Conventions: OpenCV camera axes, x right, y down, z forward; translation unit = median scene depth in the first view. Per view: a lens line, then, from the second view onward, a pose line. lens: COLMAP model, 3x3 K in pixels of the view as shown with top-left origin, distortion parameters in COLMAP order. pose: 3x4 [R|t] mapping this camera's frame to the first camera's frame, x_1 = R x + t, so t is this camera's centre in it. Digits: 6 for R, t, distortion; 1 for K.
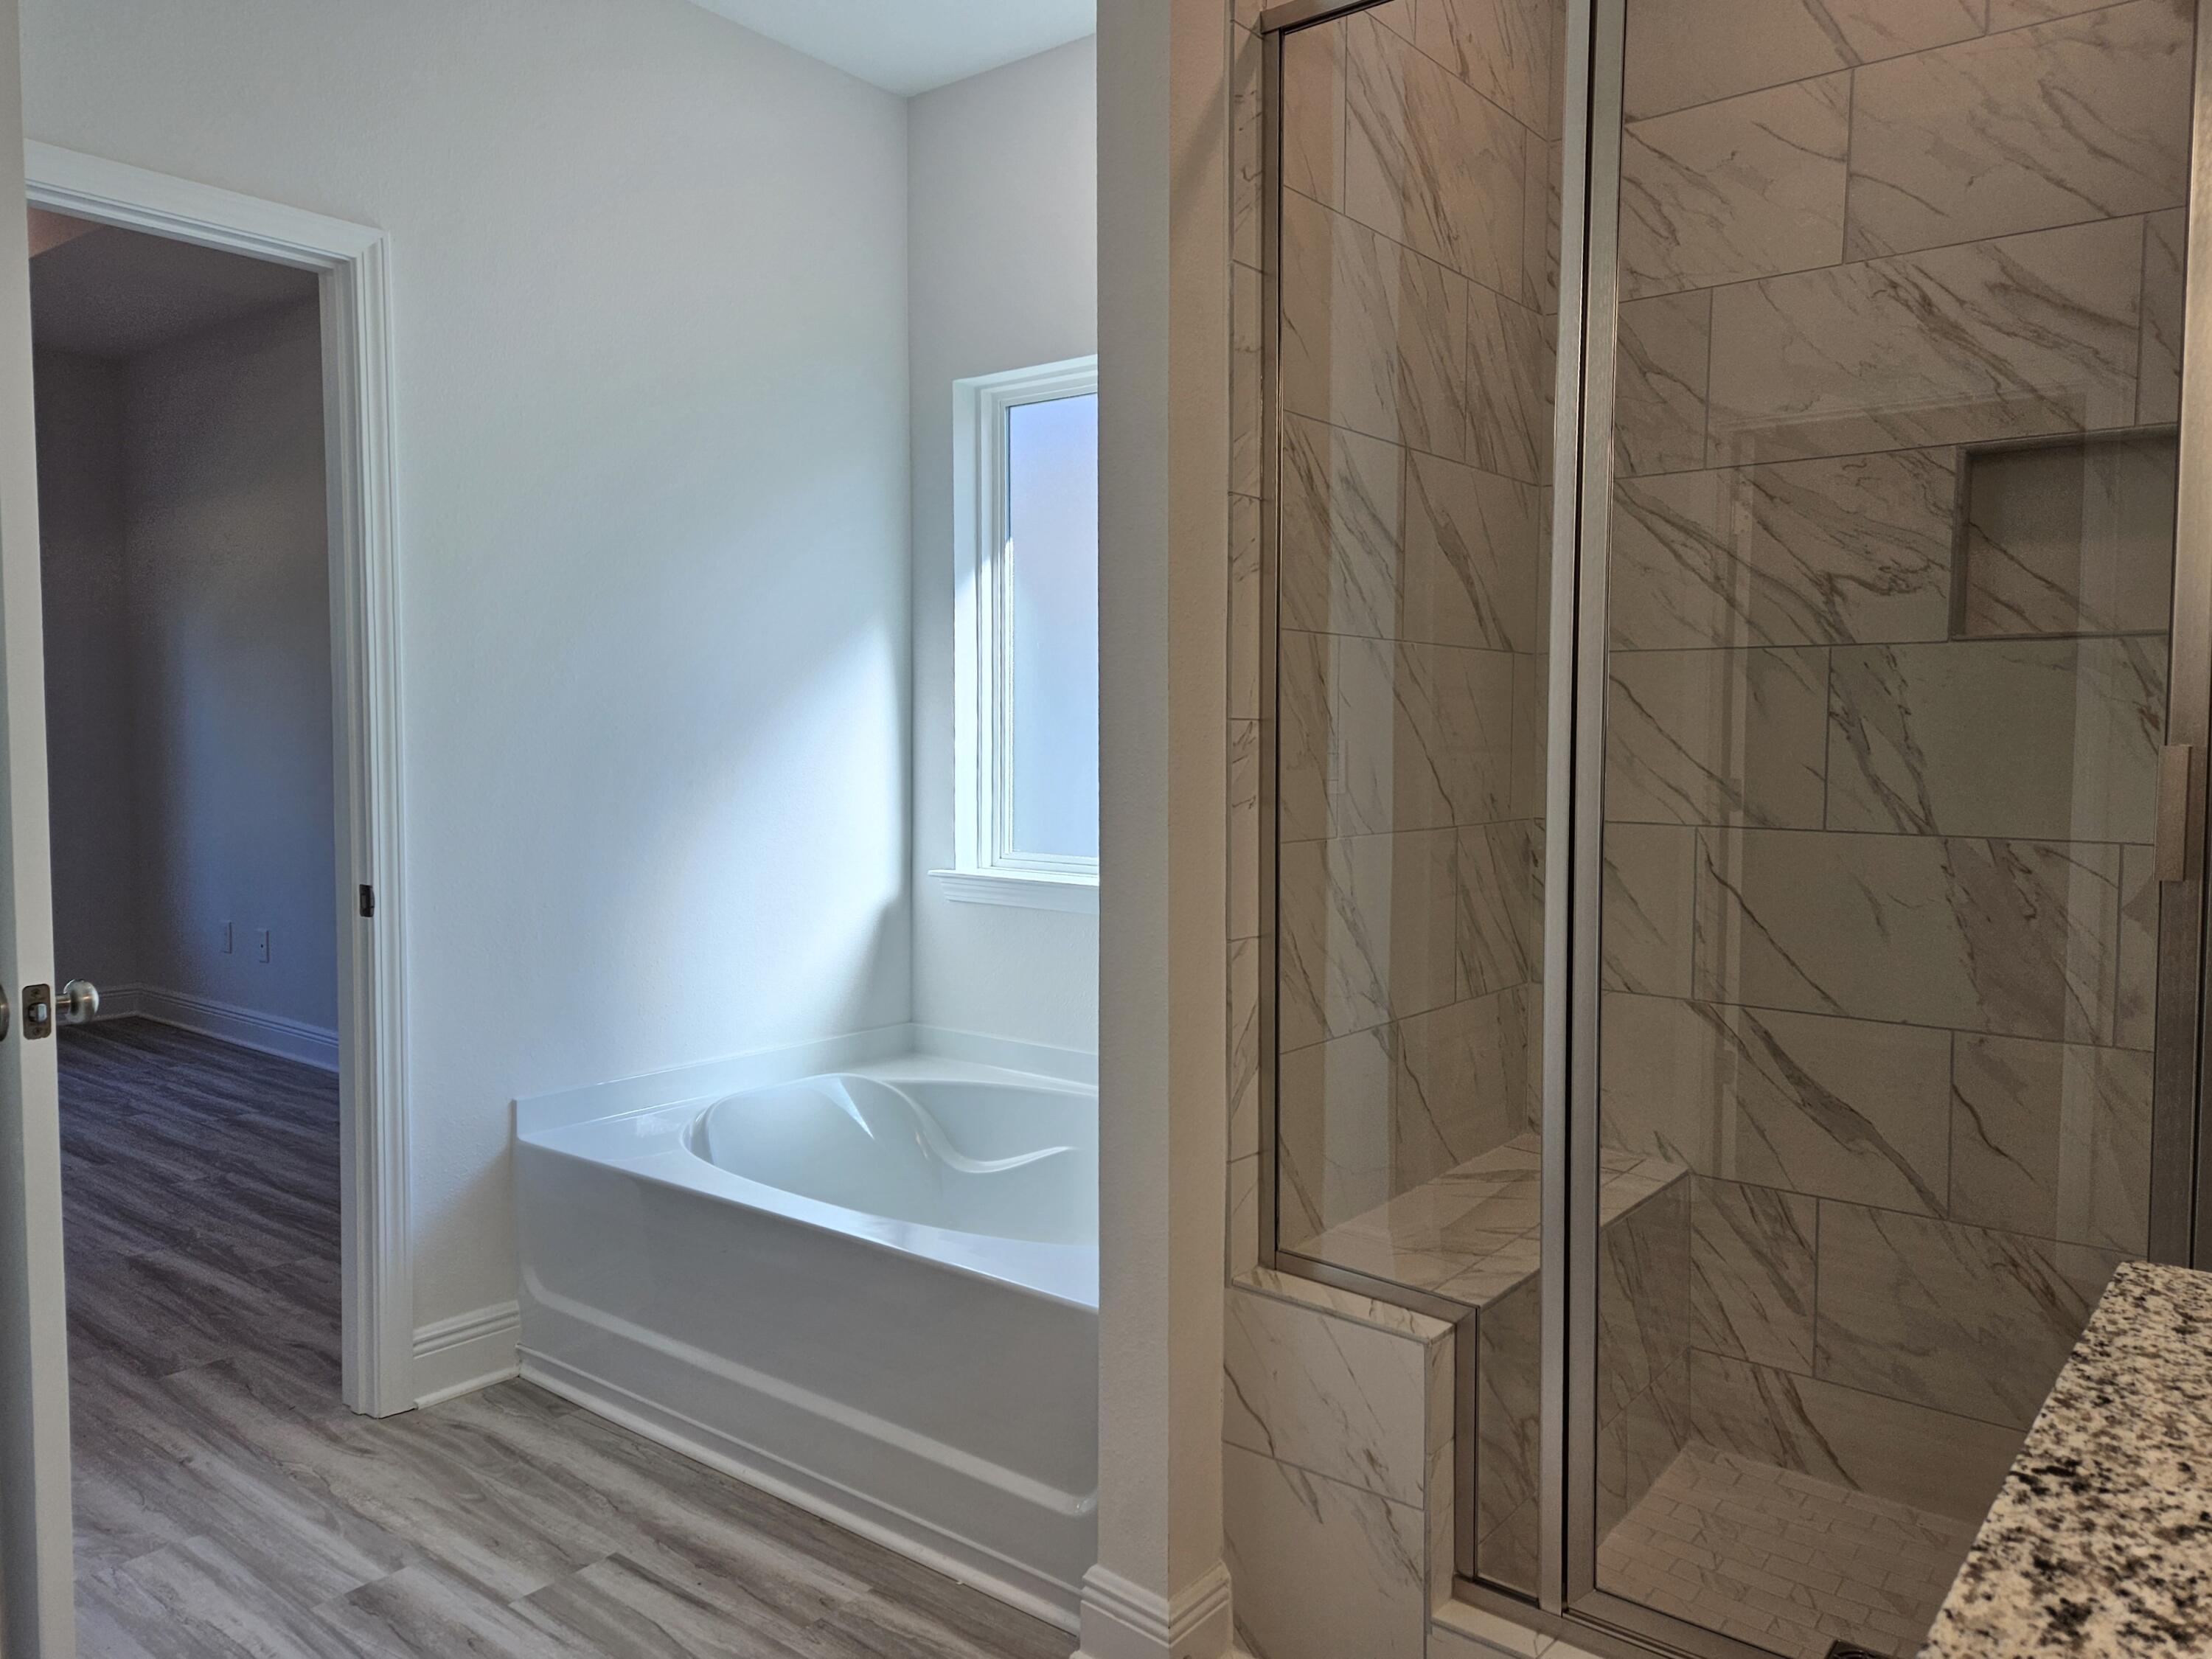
lens RADIAL K [[1552.4, 0, 1106.4], [0, 1552.4, 804.7], [0, 0, 1]] dist [0.060313, -0.043553]
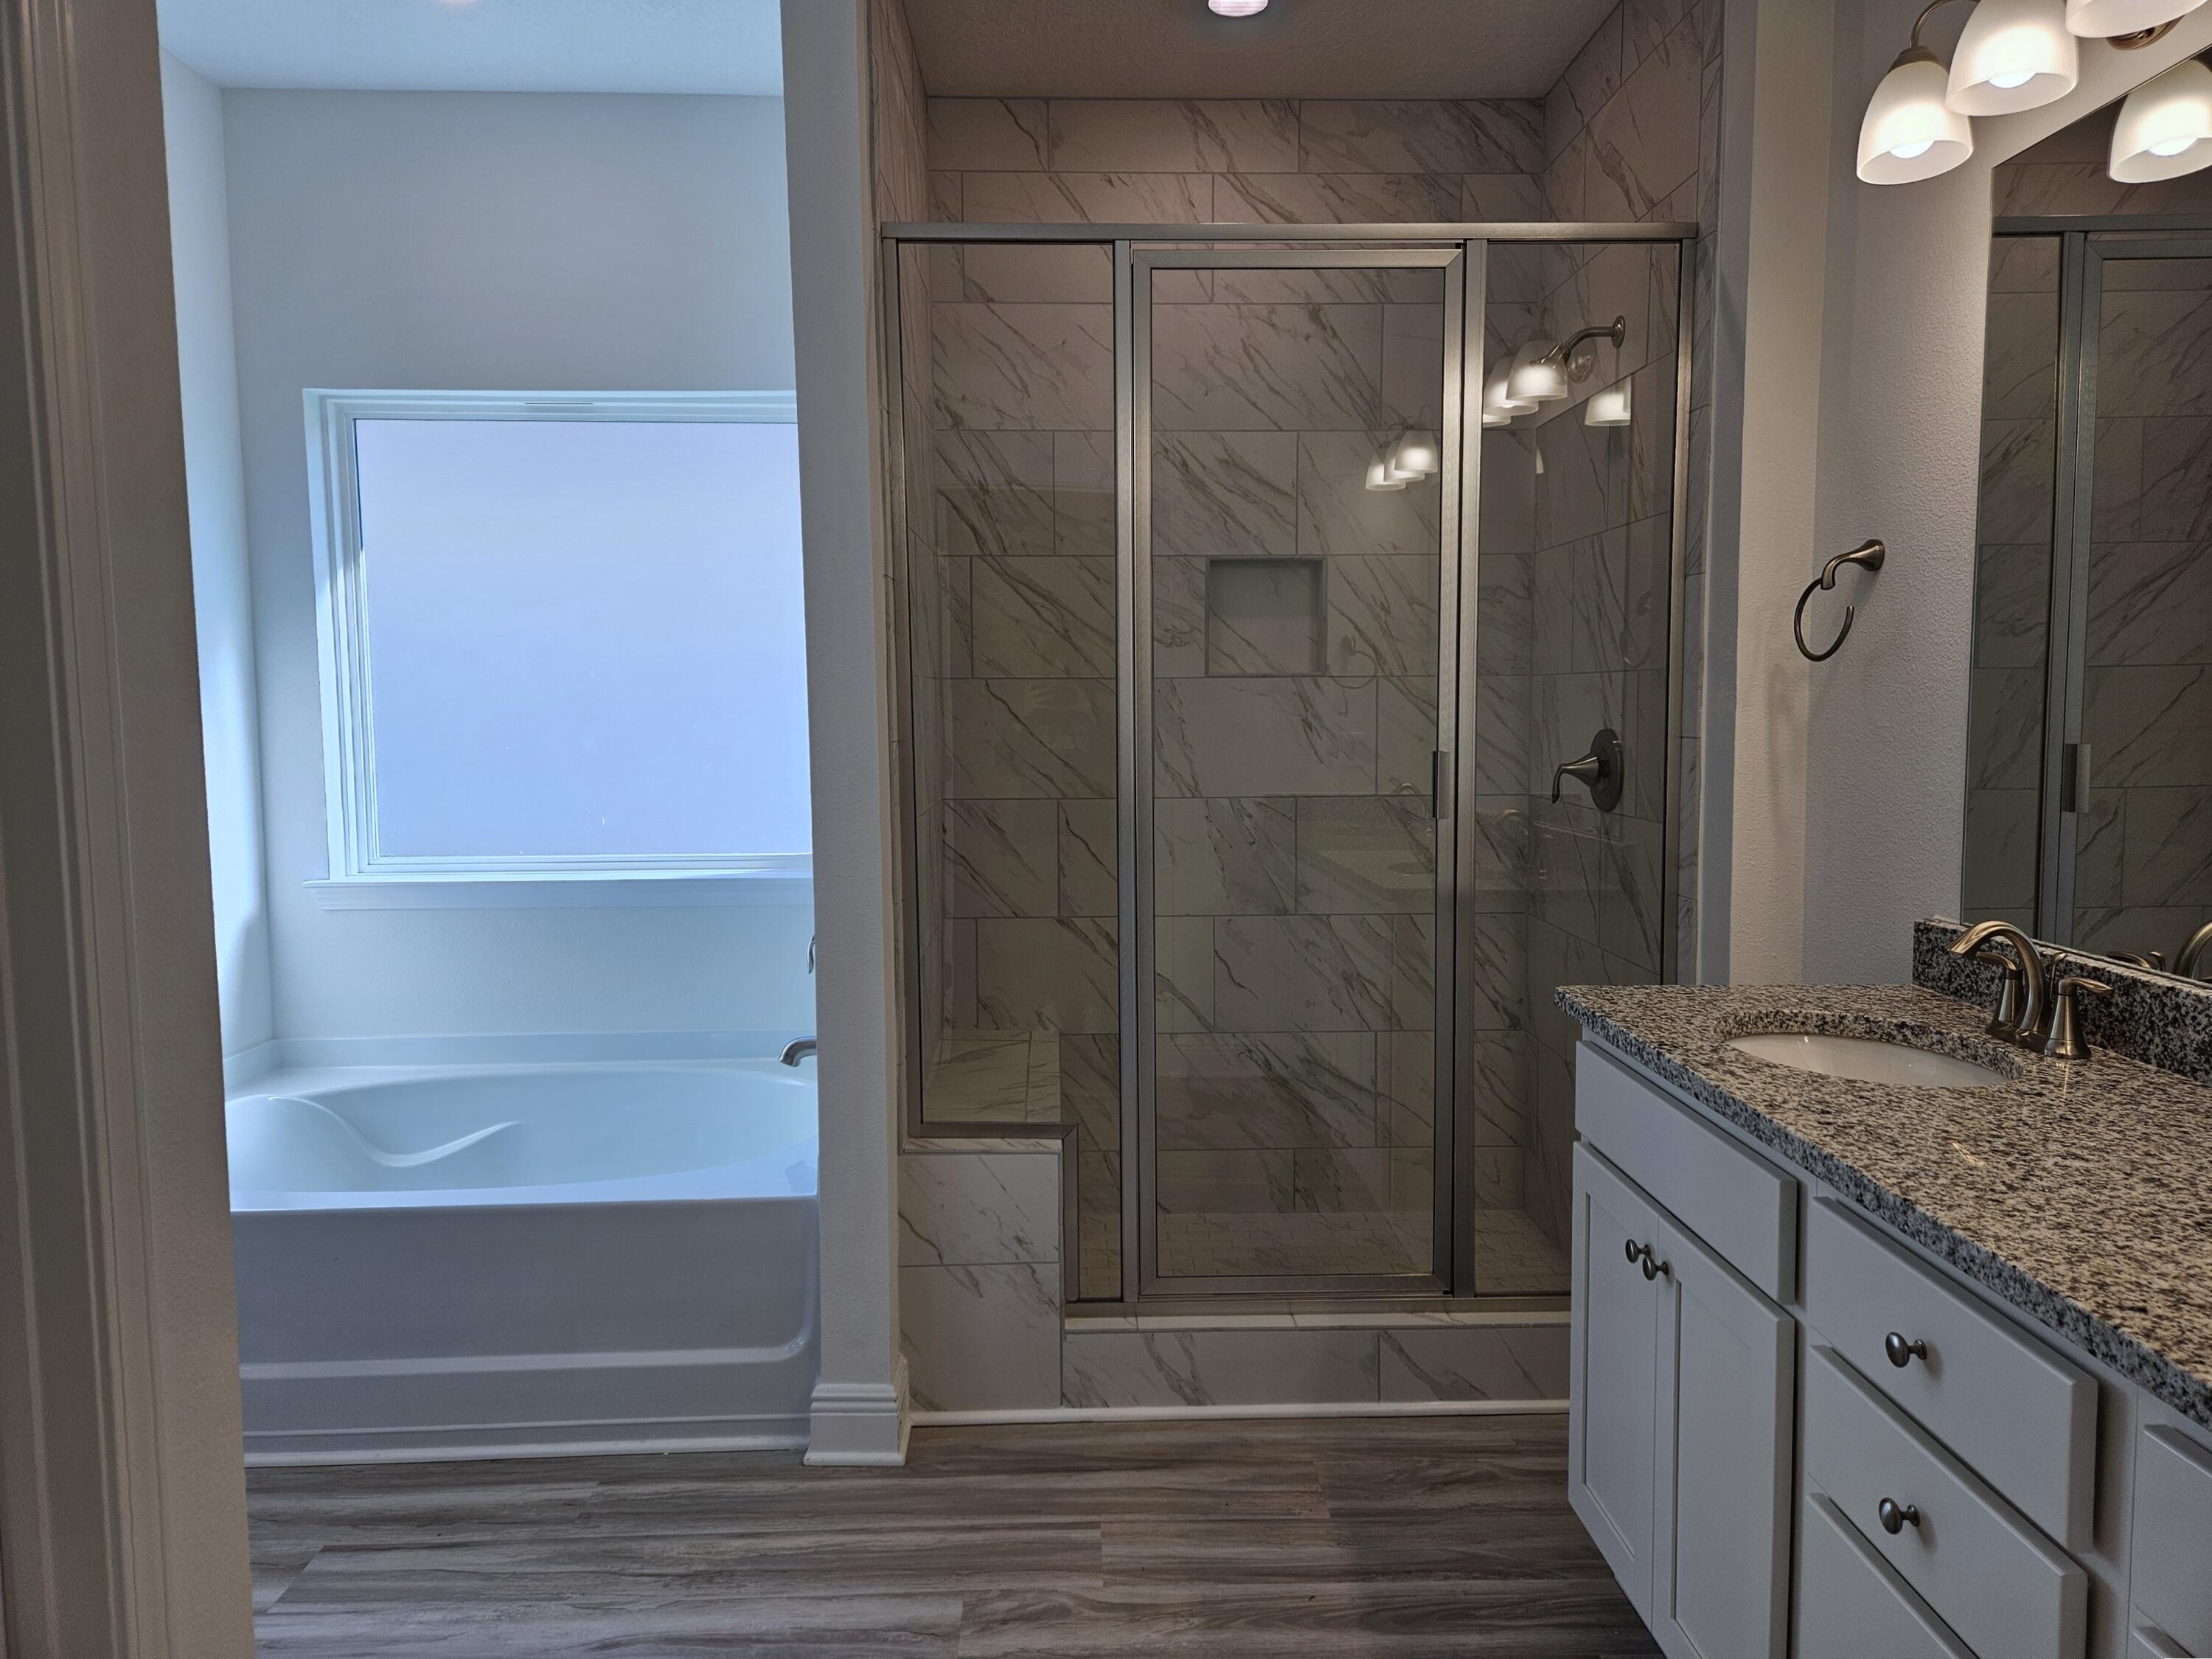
lens RADIAL K [[1481.0, 0, 1116.0], [0, 1481.0, 813.4], [0, 0, 1]] dist [0.057494, -0.035906]
pose [[0.762719, -0.061694, 0.643780, -0.535069], [0.040573, 0.998043, 0.047575, -0.041542], [-0.645456, -0.010166, 0.763730, -0.107811]]
